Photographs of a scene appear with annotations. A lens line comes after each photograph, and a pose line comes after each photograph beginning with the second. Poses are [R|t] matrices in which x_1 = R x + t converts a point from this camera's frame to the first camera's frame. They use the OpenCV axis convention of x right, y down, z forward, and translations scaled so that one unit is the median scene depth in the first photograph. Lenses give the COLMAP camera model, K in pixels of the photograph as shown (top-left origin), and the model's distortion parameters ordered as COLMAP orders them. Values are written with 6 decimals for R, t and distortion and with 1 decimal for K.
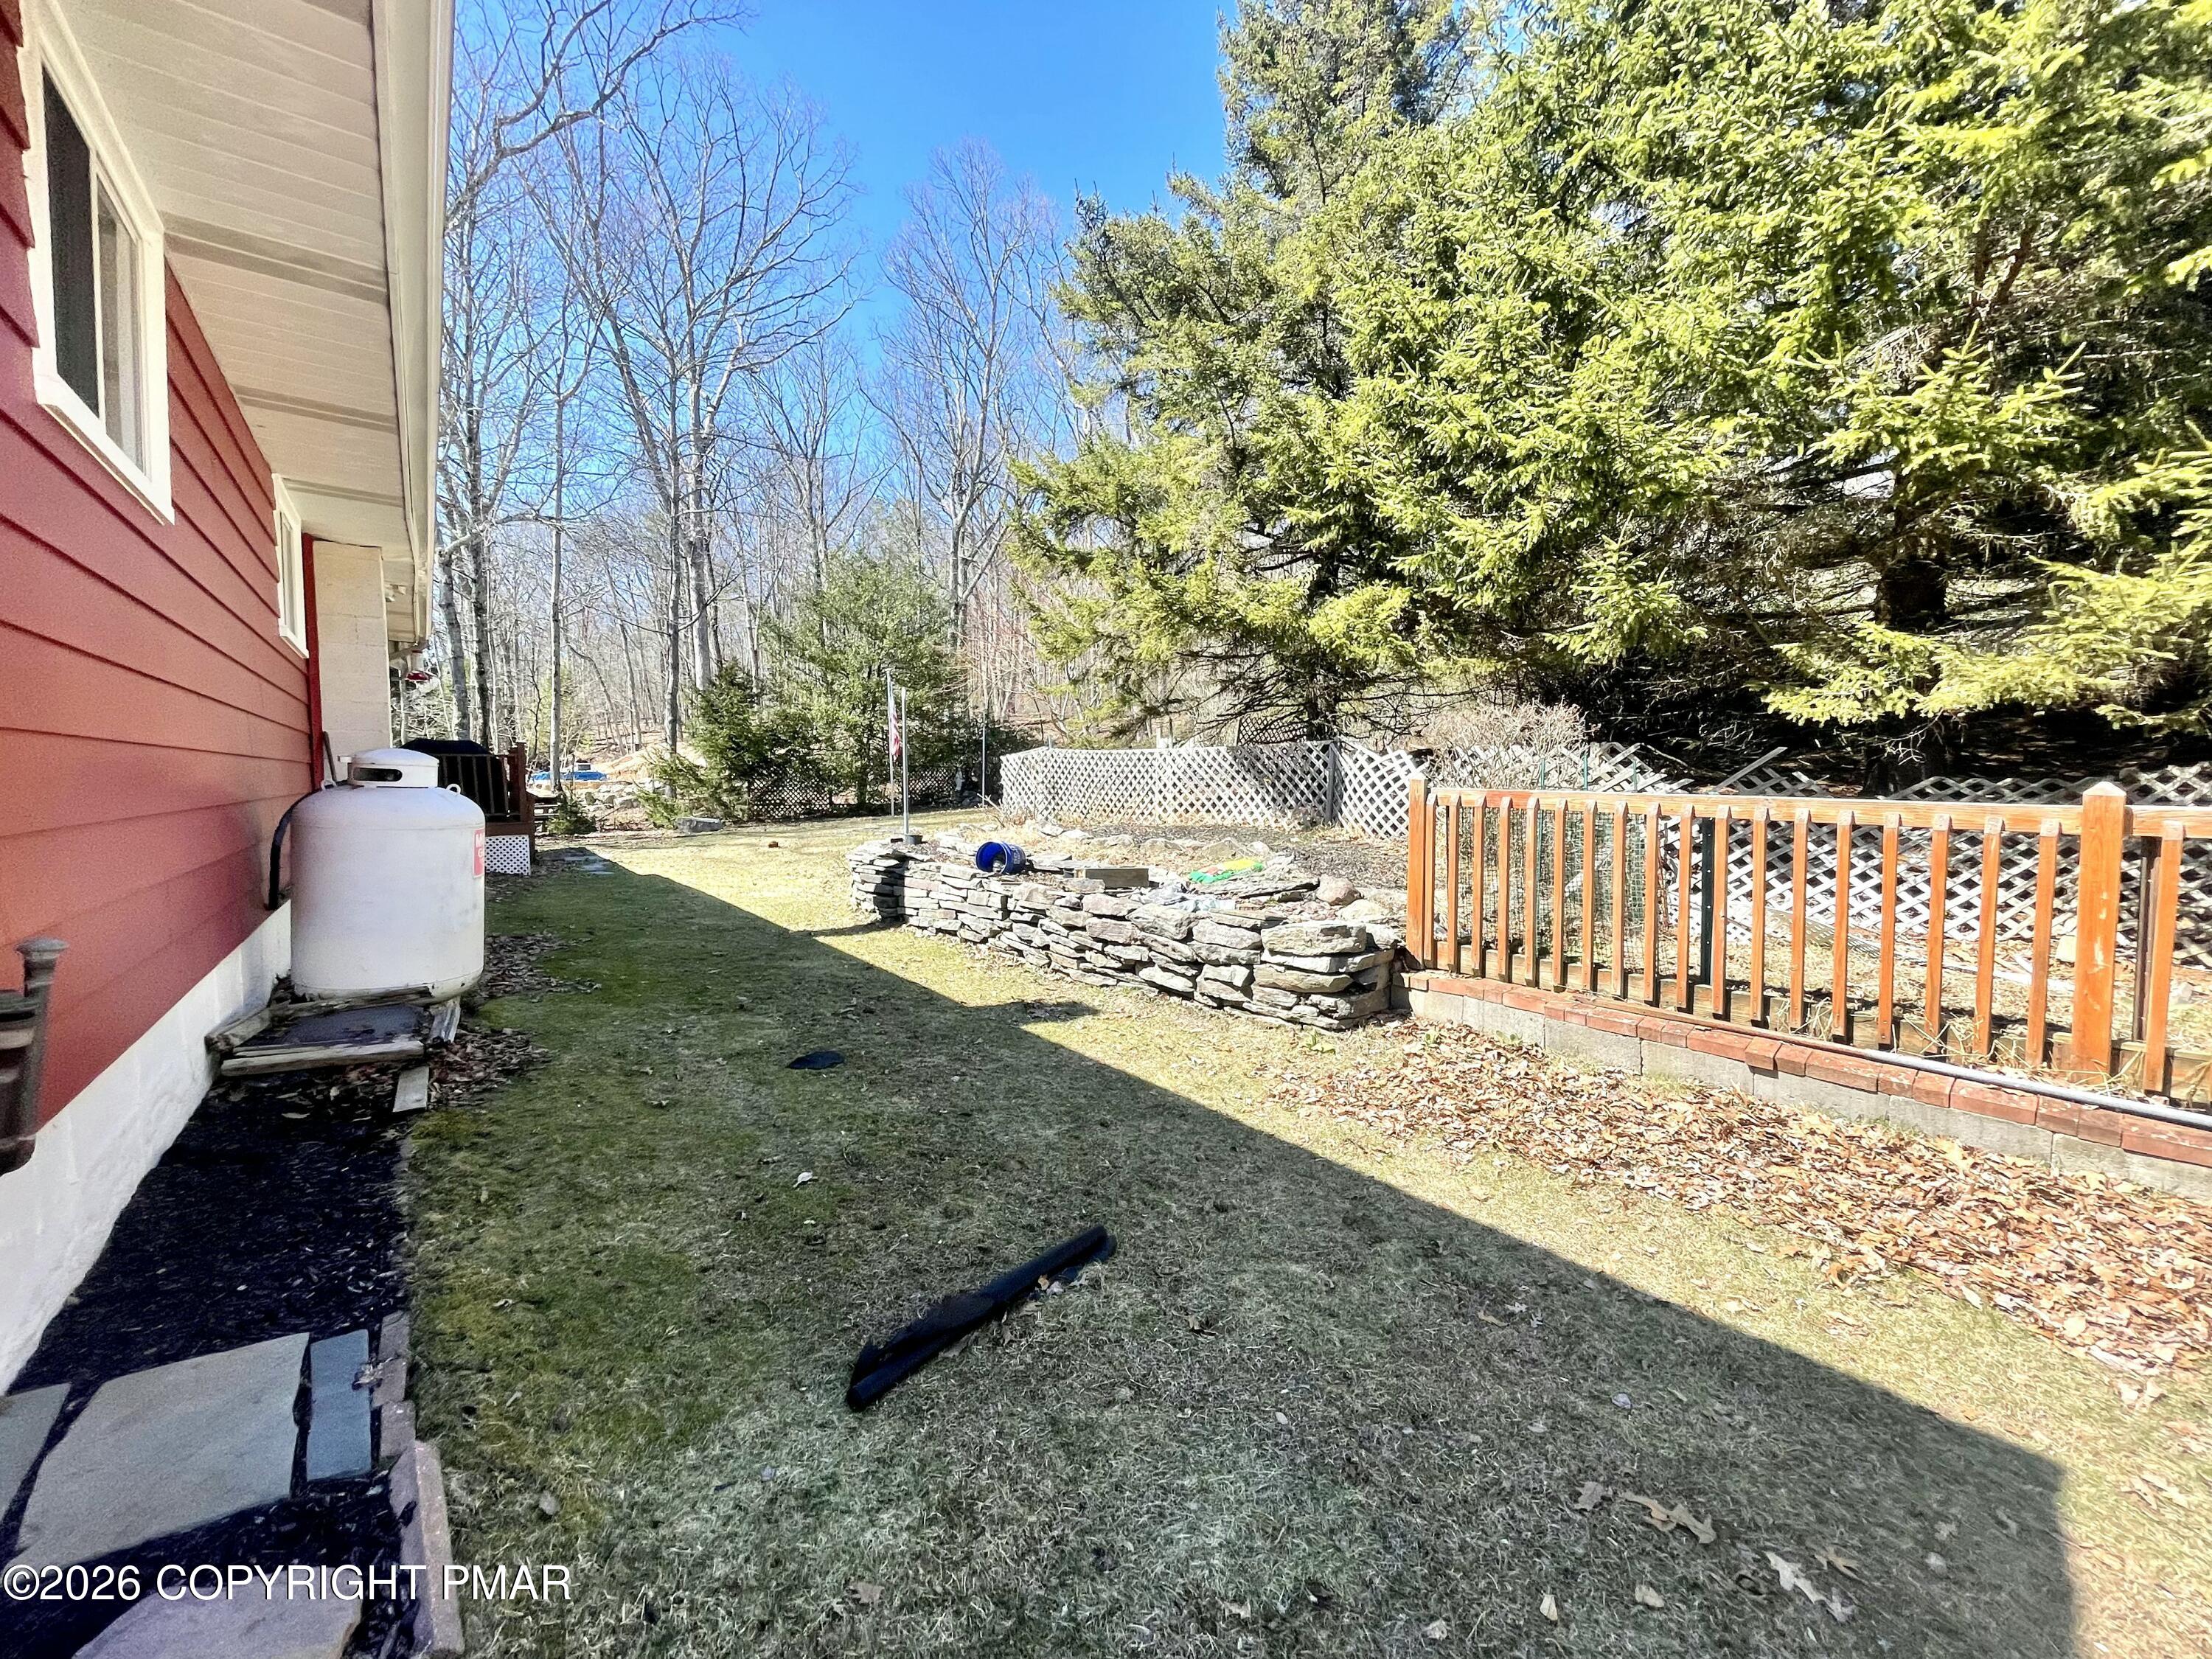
lens RADIAL K [[883.6, 0, 1103.2], [0, 883.6, 829.0], [0, 0, 1]] dist [-0.006214, -0.000057]
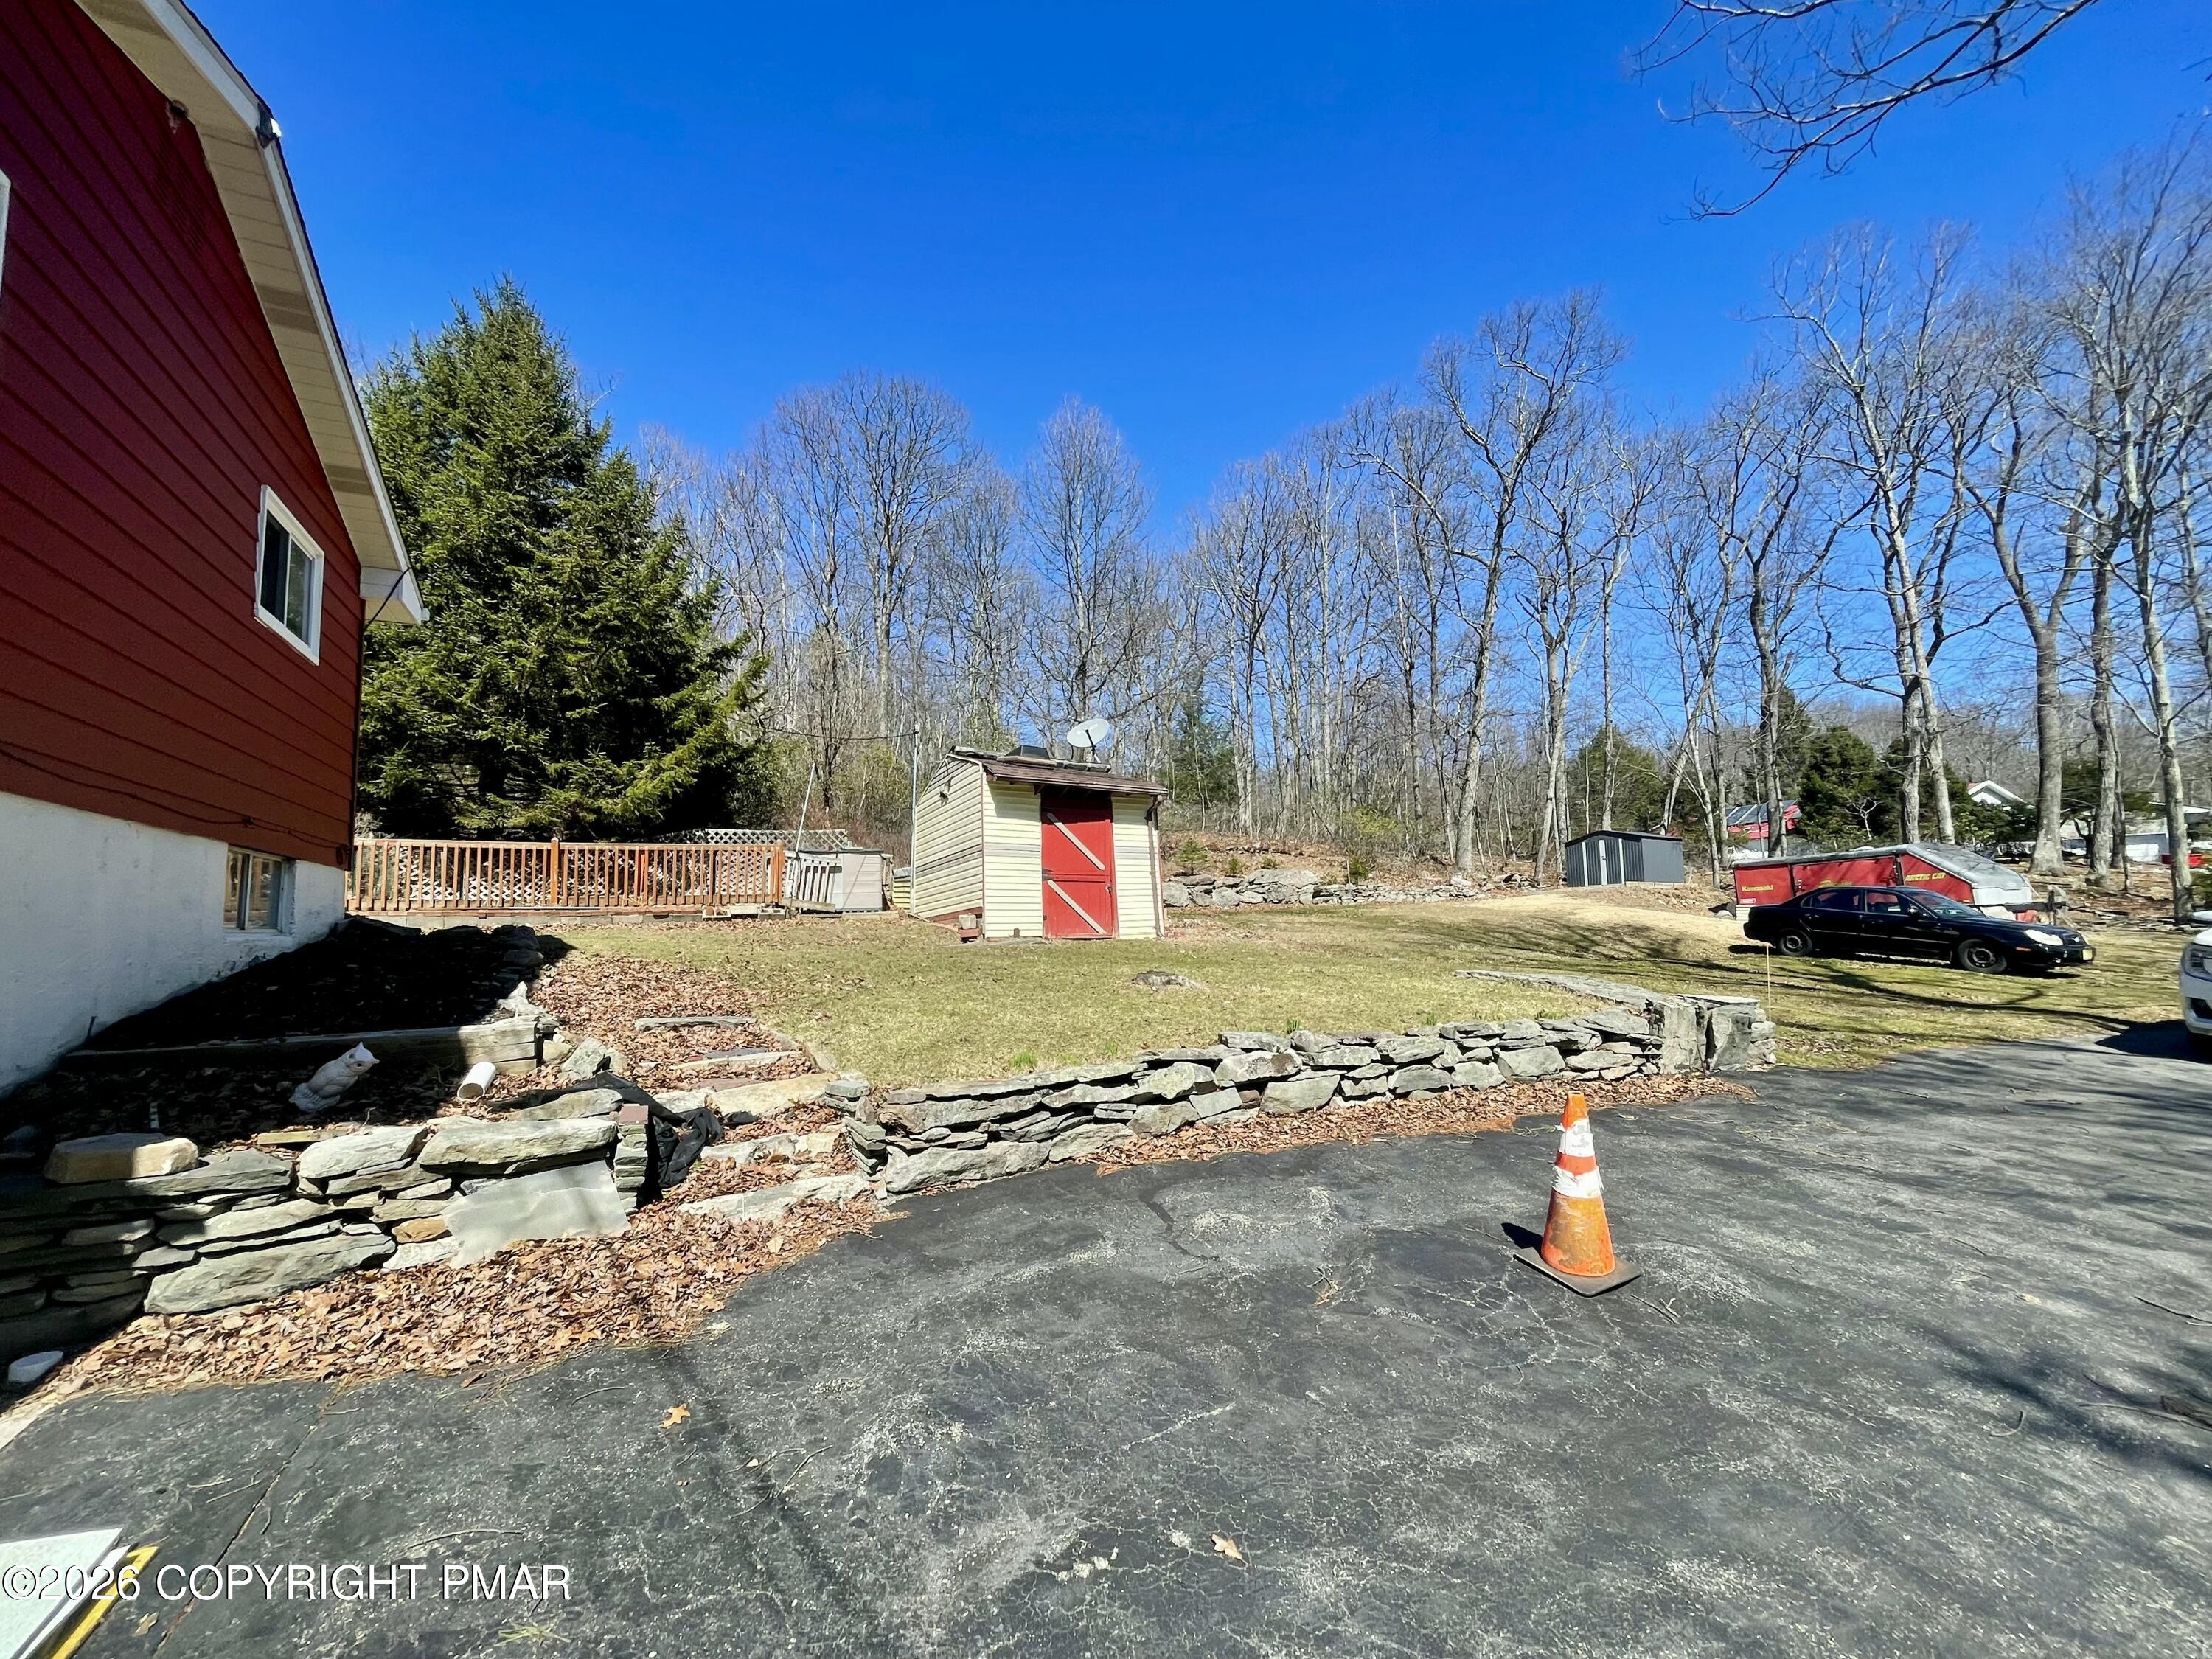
lens RADIAL K [[883.6, 0, 1103.2], [0, 883.6, 829.0], [0, 0, 1]] dist [-0.006214, -0.000057]
pose [[0.152099, 0.068780, 0.985969, -1.778516], [0.065160, 0.994708, -0.079442, 0.255753], [-0.986215, 0.076328, 0.146812, -1.492682]]
